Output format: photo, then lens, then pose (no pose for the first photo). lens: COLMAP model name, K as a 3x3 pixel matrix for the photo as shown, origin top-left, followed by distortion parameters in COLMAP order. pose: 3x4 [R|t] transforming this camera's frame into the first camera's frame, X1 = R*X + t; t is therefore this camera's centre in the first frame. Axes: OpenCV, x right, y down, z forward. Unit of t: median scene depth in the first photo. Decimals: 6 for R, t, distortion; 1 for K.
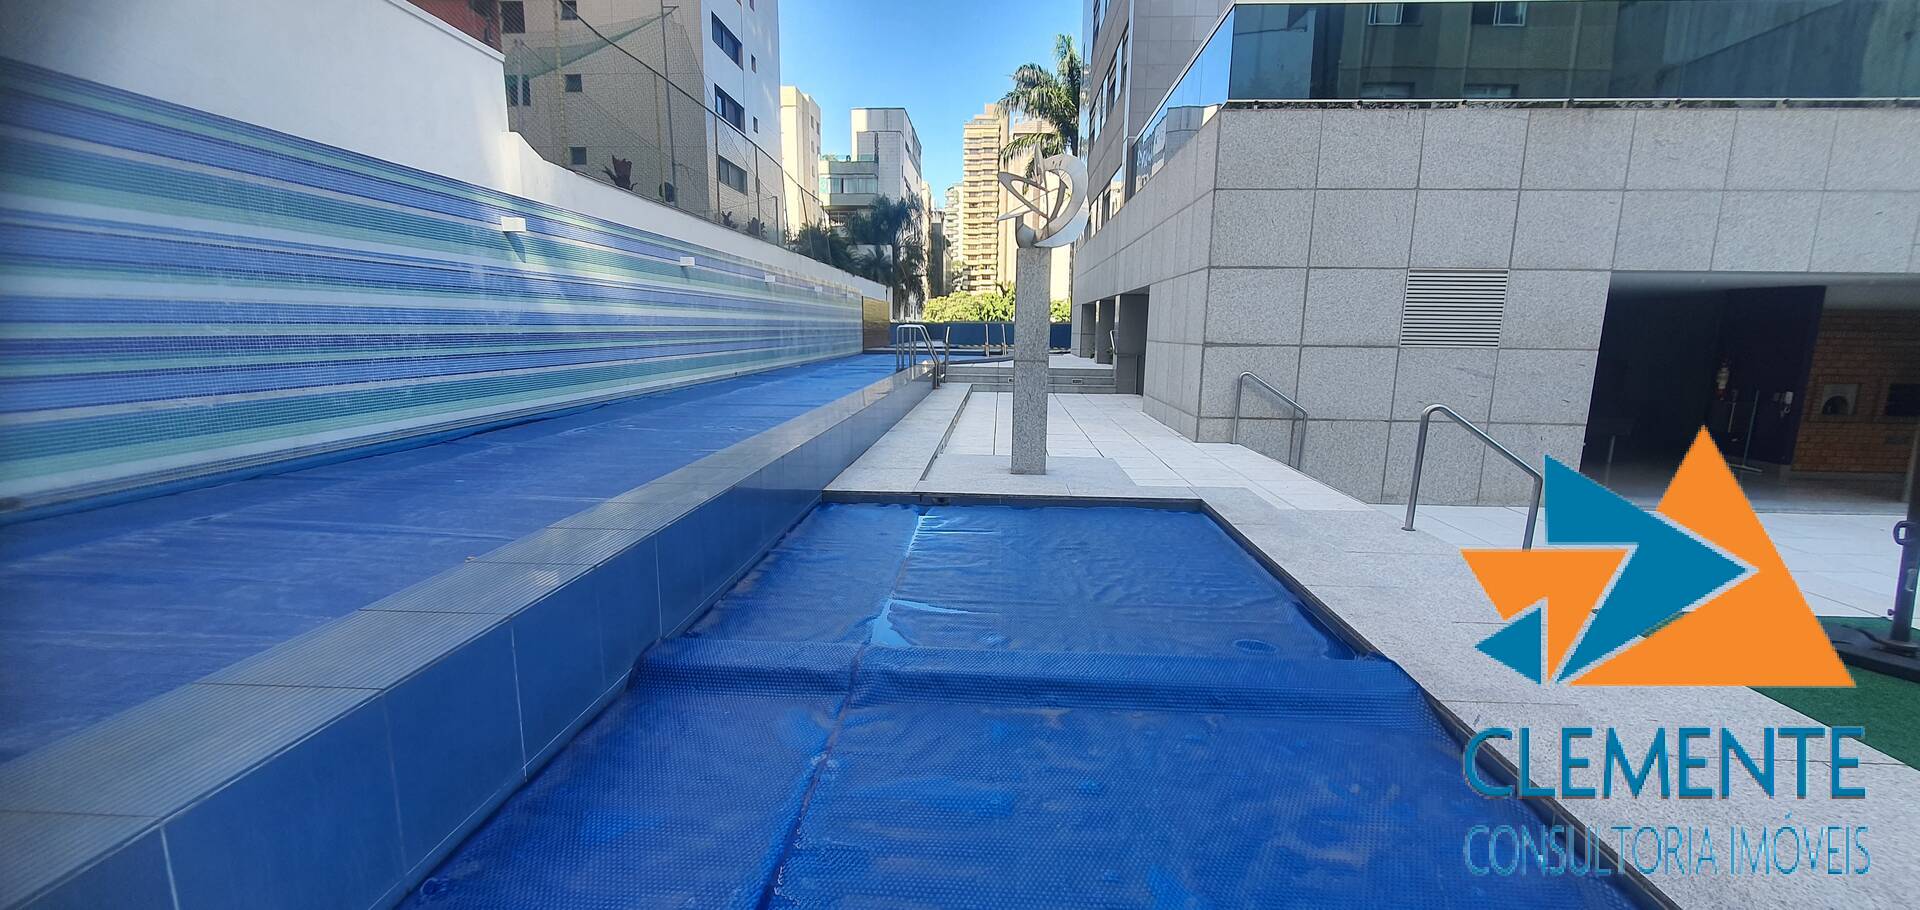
lens RADIAL K [[760.4, 0, 961.0], [0, 760.4, 466.8], [0, 0, 1]] dist [-0.001579, -0.000443]
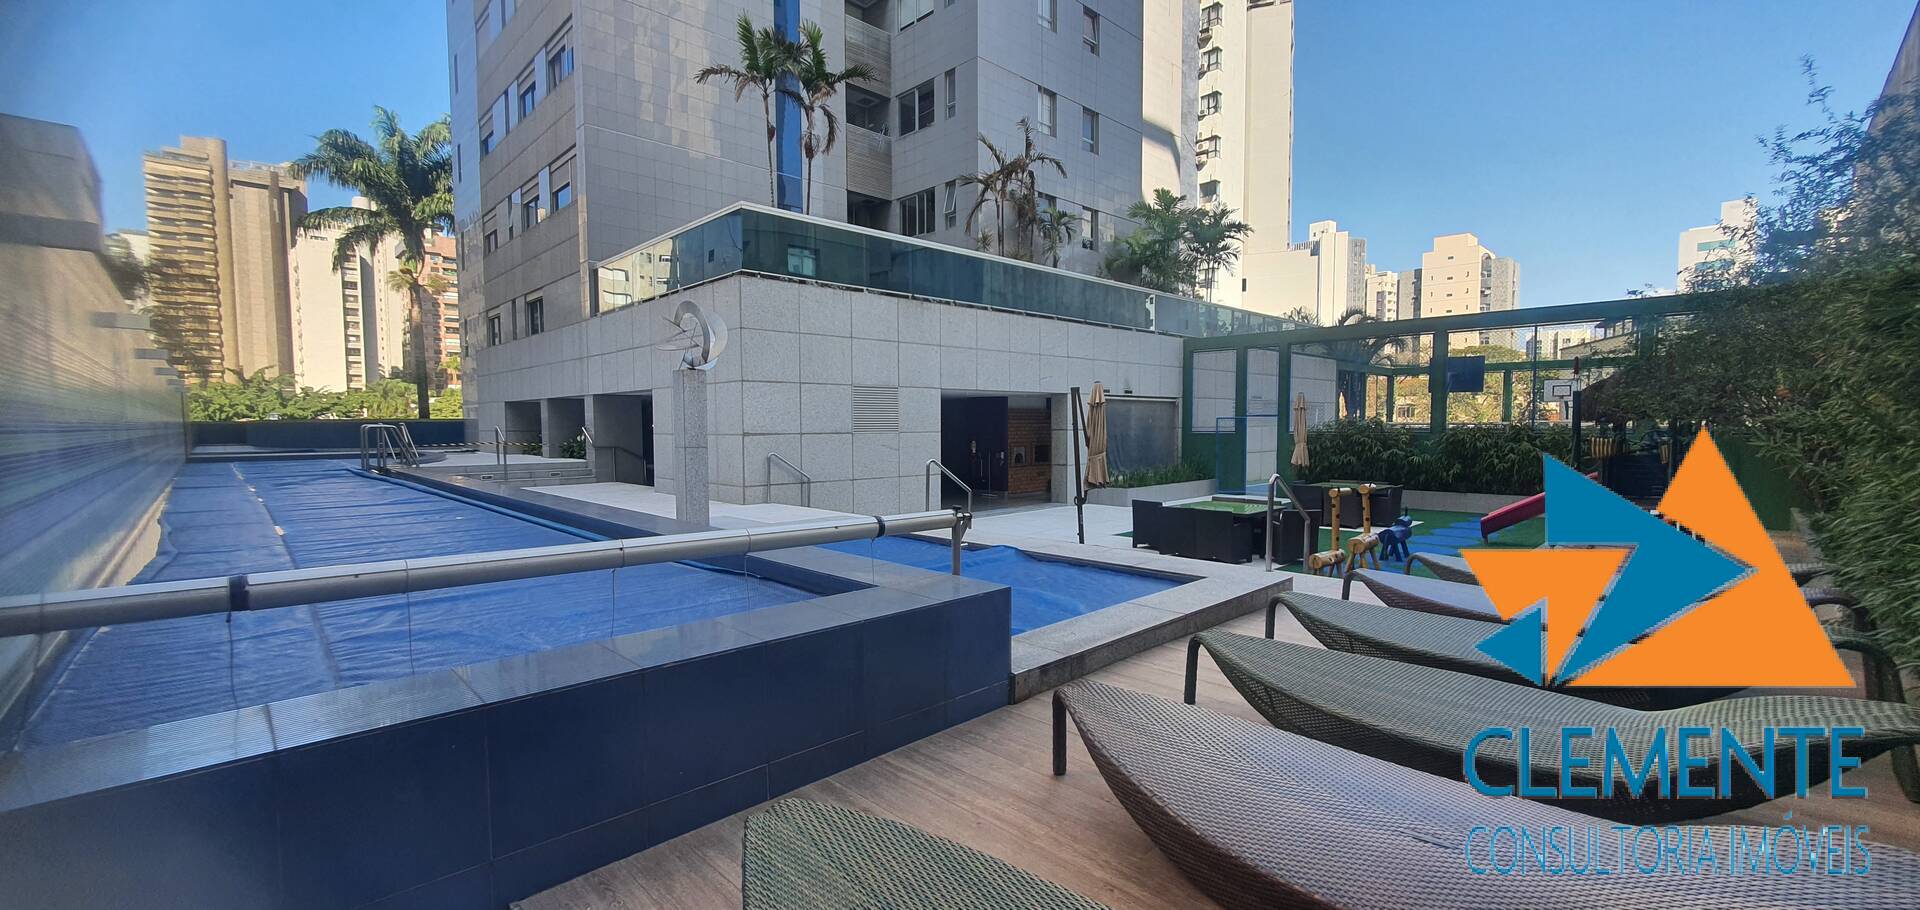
lens RADIAL K [[760.4, 0, 960.8], [0, 760.4, 452.6], [0, 0, 1]] dist [-0.001579, -0.000443]
pose [[0.669851, -0.042987, 0.741250, -0.365662], [0.146599, 0.986328, -0.075279, 0.028598], [-0.727879, 0.159092, 0.666994, -0.174553]]
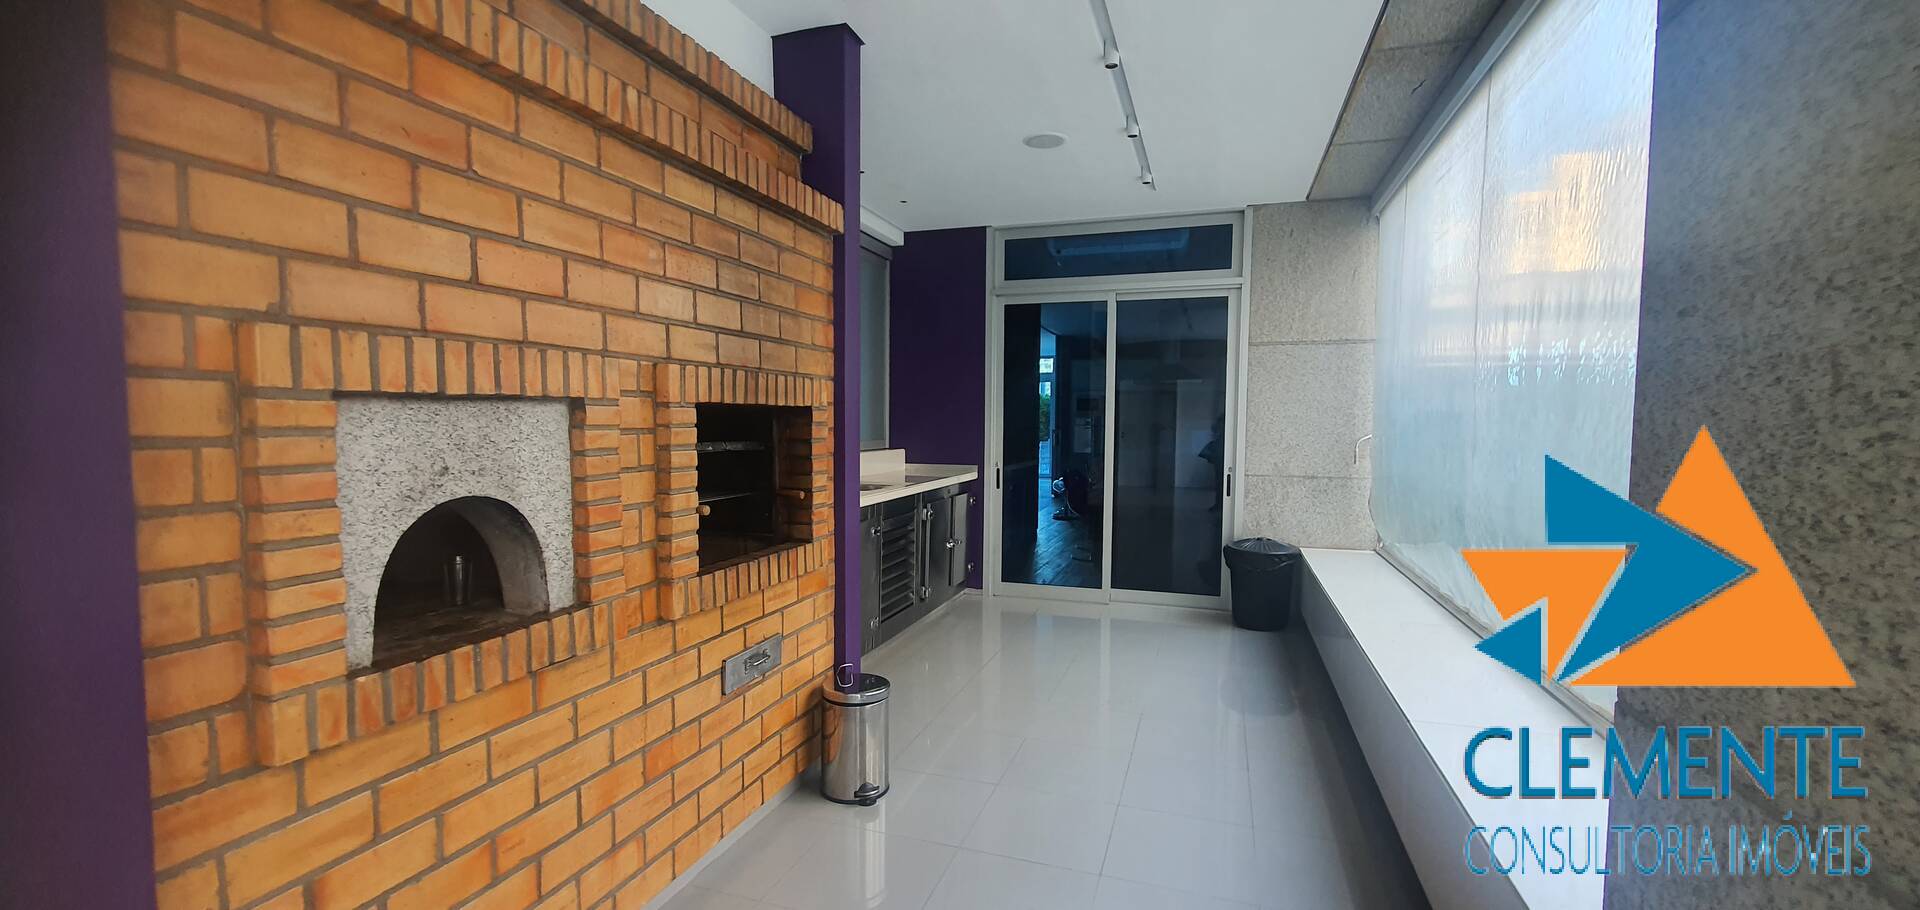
lens RADIAL K [[760.4, 0, 953.1], [0, 760.4, 461.5], [0, 0, 1]] dist [-0.001579, -0.000443]
pose [[0.276074, -0.063997, 0.959003, 1.061750], [0.168287, 0.985586, 0.017325, -0.088296], [-0.946289, 0.156605, 0.282864, 0.887639]]
